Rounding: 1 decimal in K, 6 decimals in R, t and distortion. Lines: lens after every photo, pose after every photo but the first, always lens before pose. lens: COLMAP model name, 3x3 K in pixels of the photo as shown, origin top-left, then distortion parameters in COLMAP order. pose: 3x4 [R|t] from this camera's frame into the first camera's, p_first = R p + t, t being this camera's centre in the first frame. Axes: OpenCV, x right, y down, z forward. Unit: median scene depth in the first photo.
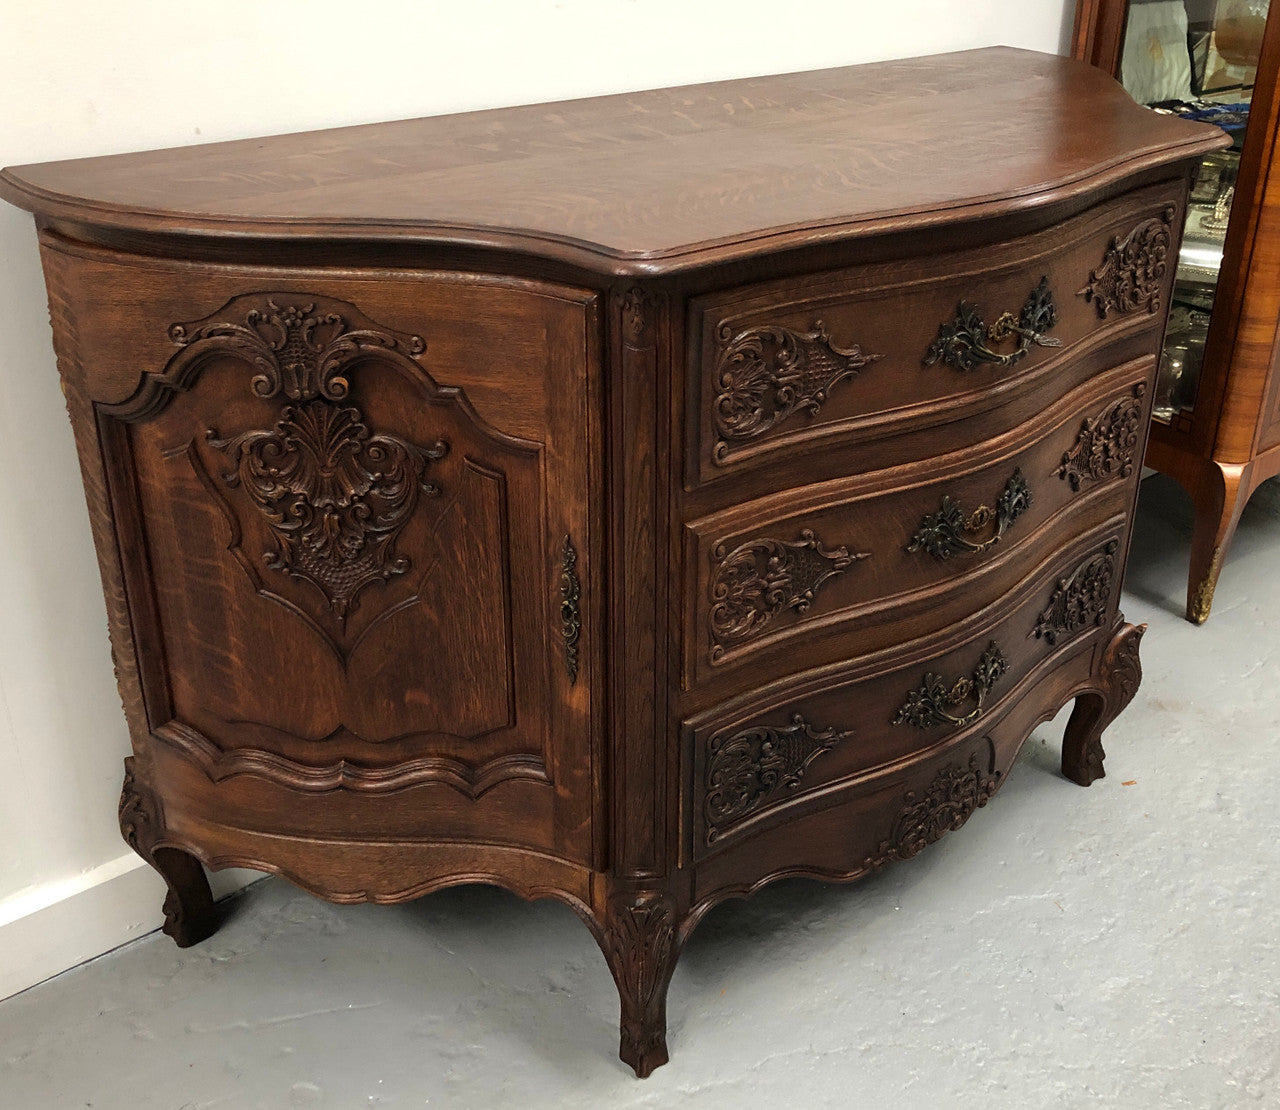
lens RADIAL K [[1431.8, 0, 721.8], [0, 1431.8, 510.4], [0, 0, 1]] dist [0.054172, 0.000000]
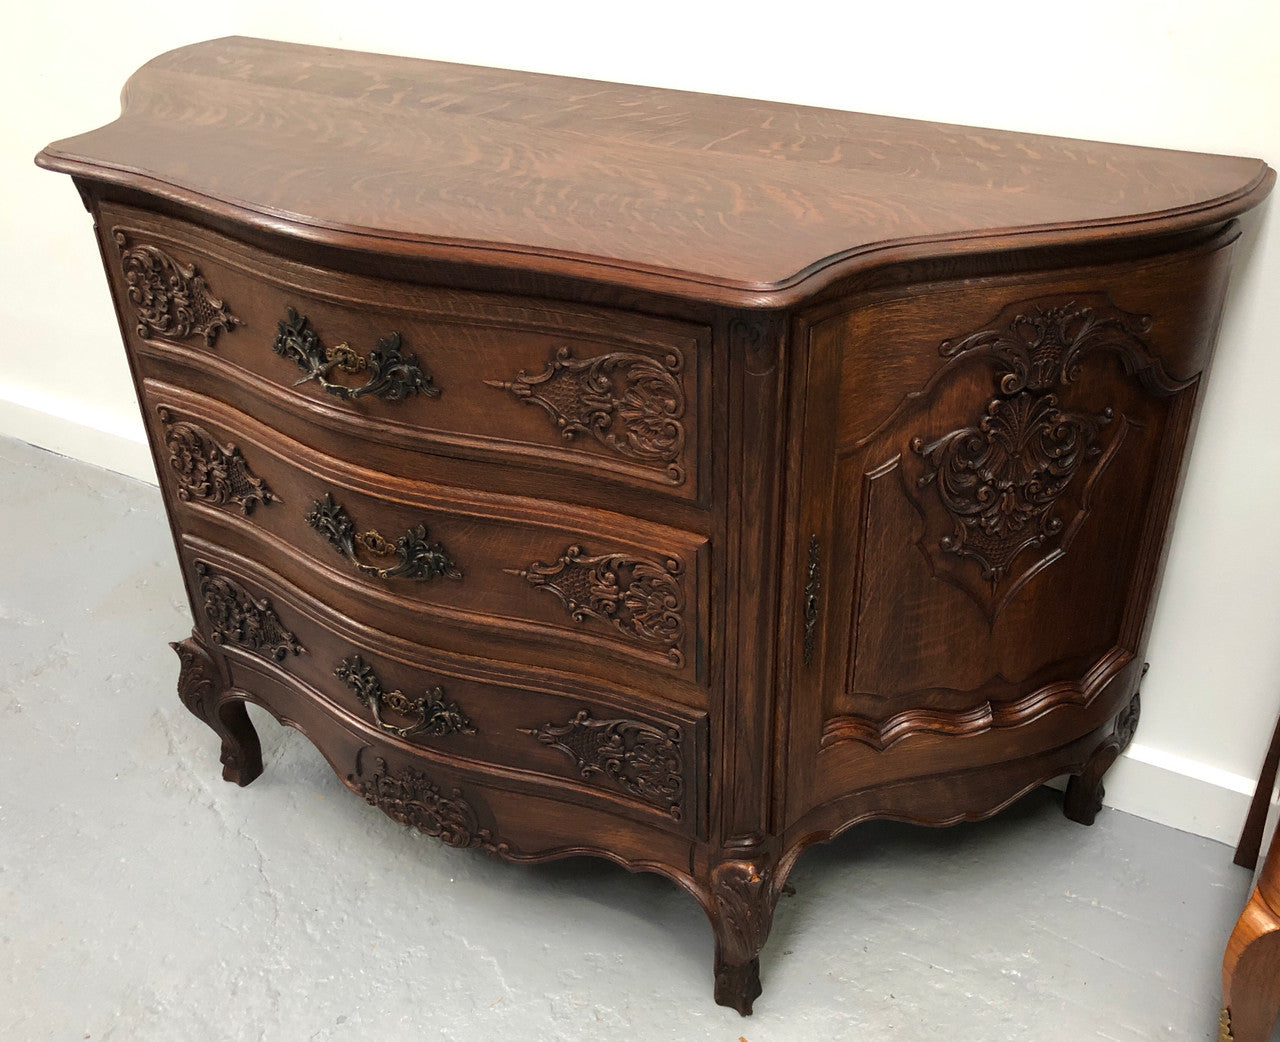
lens RADIAL K [[1261.8, 0, 686.2], [0, 1261.8, 515.5], [0, 0, 1]] dist [0.024741, 0.000000]
pose [[0.339919, 0.464838, -0.817546, 1.026682], [-0.399742, 0.858285, 0.321797, -0.405170], [0.851271, 0.217422, 0.477563, 0.809903]]
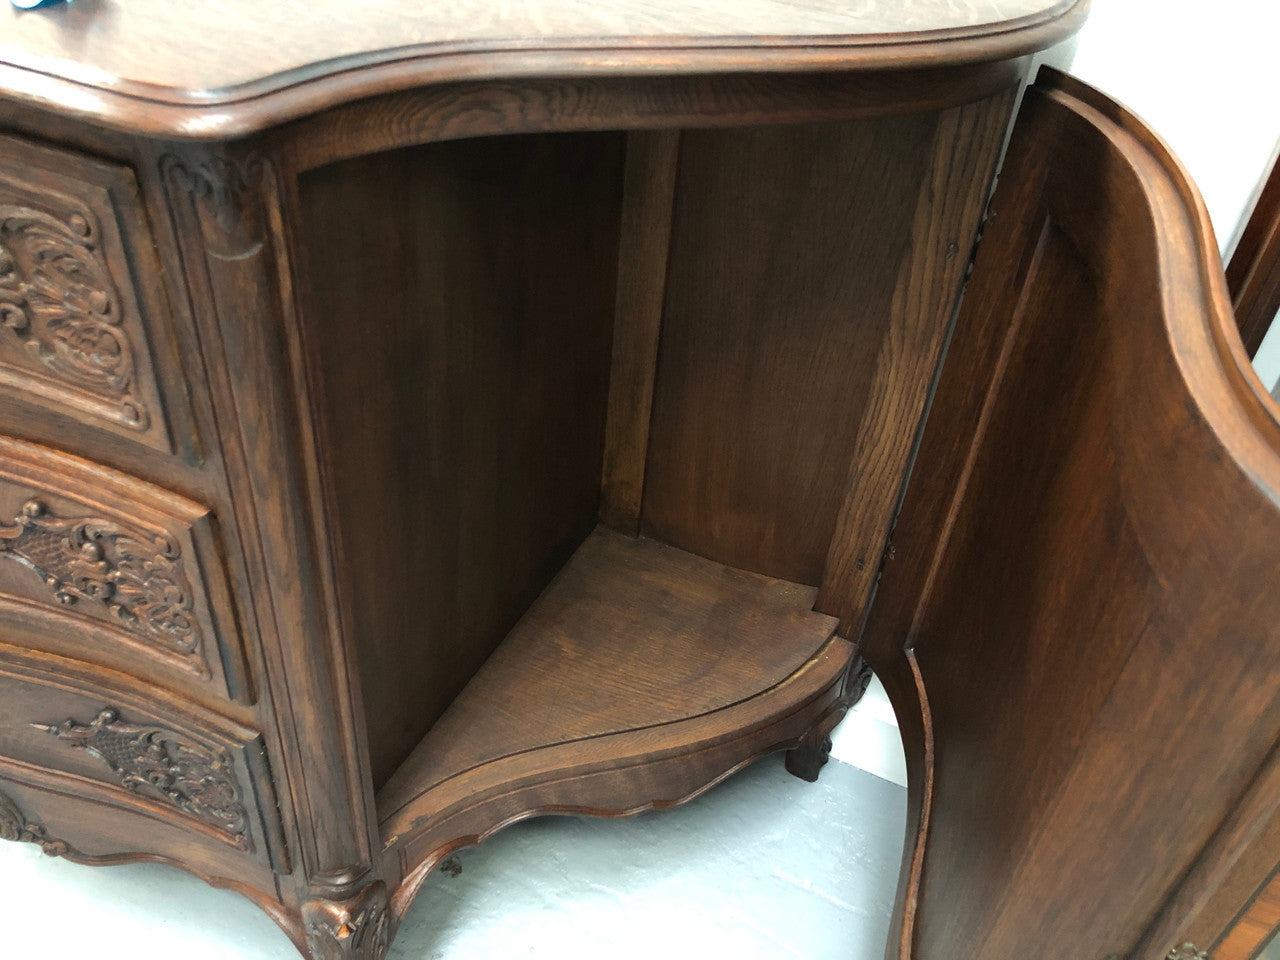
lens RADIAL K [[1041.8, 0, 639.6], [0, 1041.8, 471.3], [0, 0, 1]] dist [0.039448, -0.005906]
pose [[0.384185, 0.563769, -0.731141, 0.748154], [-0.461948, 0.803039, 0.376473, -0.395914], [0.799378, 0.193114, 0.568948, 1.109993]]
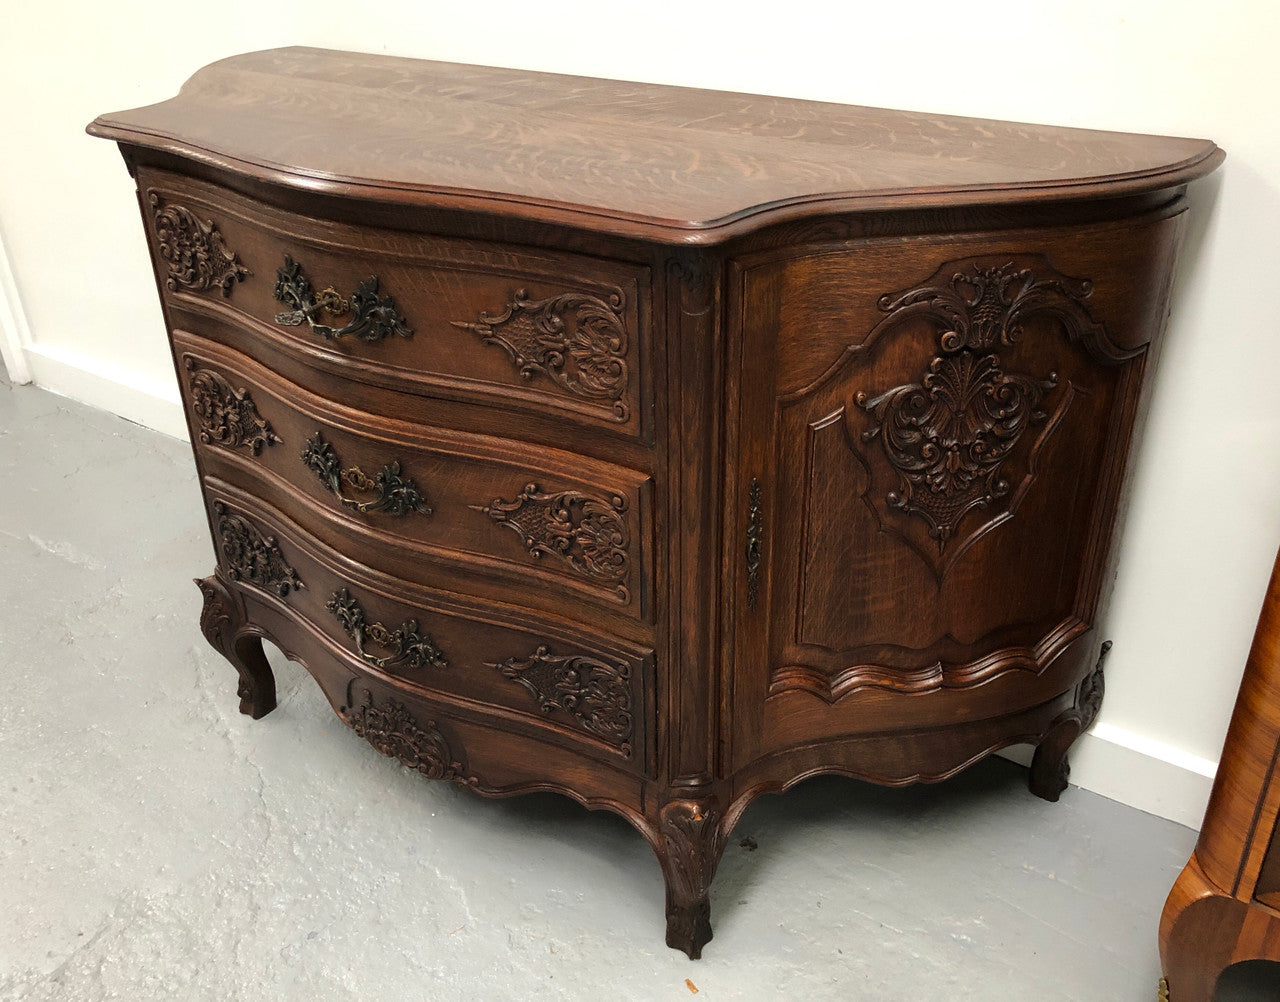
lens RADIAL K [[1158.1, 0, 659.9], [0, 1158.1, 465.1], [0, 0, 1]] dist [0.026078, -0.010278]
pose [[0.253797, 0.422274, -0.870214, 1.055959], [-0.409295, 0.862041, 0.298937, -0.379547], [0.876393, 0.280305, 0.391618, 0.910450]]
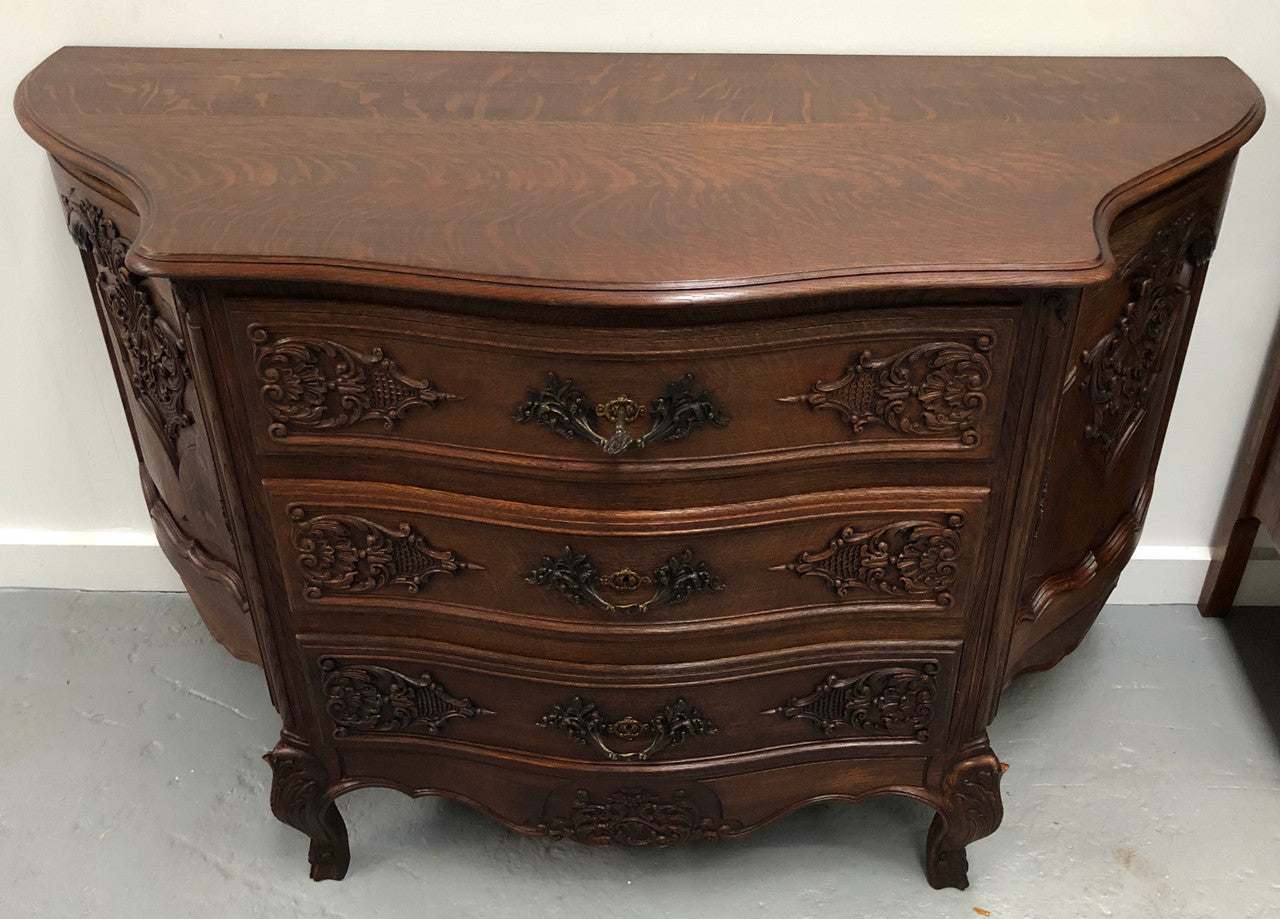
lens RADIAL K [[1315.0, 0, 681.4], [0, 1315.0, 433.2], [0, 0, 1]] dist [0.041936, 0.000000]
pose [[0.737065, 0.363785, -0.569558, 0.724658], [-0.280670, 0.931419, 0.231696, -0.325339], [0.614784, -0.010918, 0.788620, 0.341807]]
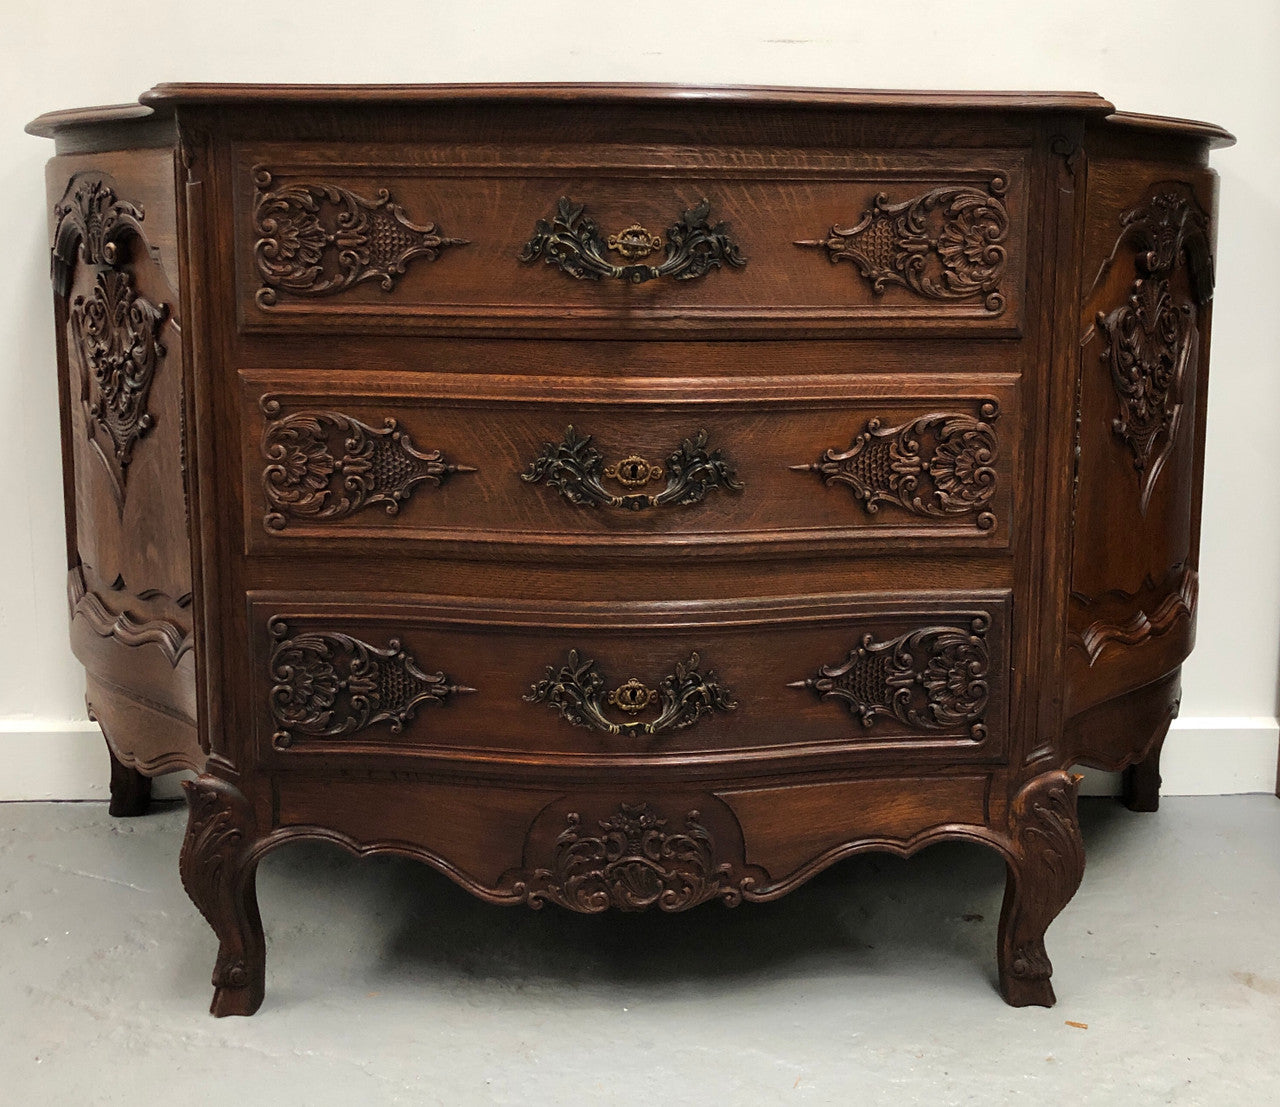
lens RADIAL K [[1431.8, 0, 705.7], [0, 1431.8, 446.3], [0, 0, 1]] dist [0.054172, 0.000000]
pose [[0.766582, 0.069974, -0.638323, 0.822834], [-0.268818, 0.937721, -0.220038, 0.183309], [0.583171, 0.340270, 0.737650, 0.398758]]
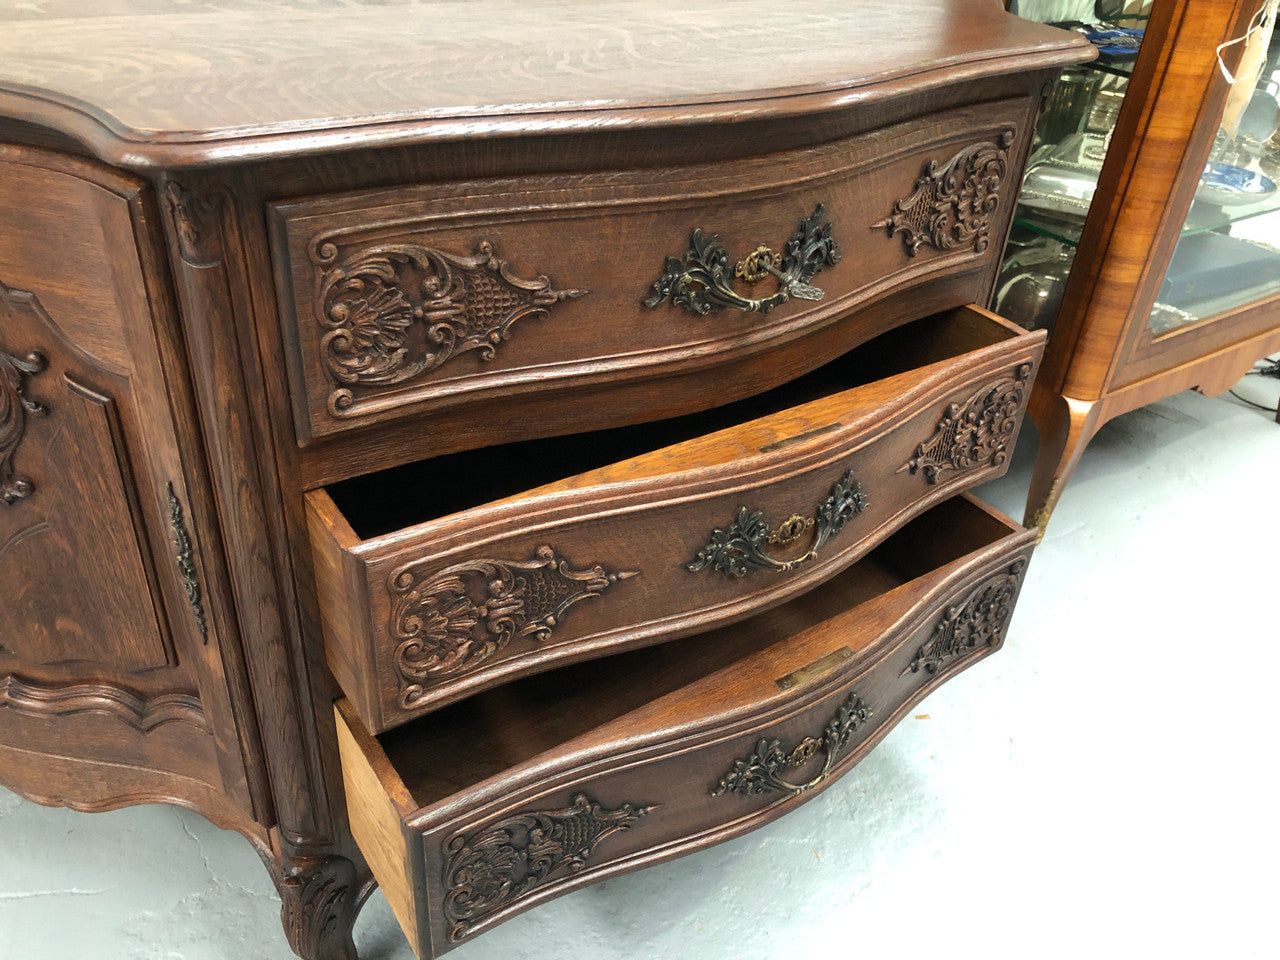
lens RADIAL K [[1041.8, 0, 640.6], [0, 1041.8, 462.8], [0, 0, 1]] dist [0.039448, -0.005906]
pose [[0.991349, 0.096136, -0.089356, 0.193784], [-0.085389, 0.989433, 0.117175, -0.079494], [0.099677, -0.108532, 0.989083, 0.392853]]
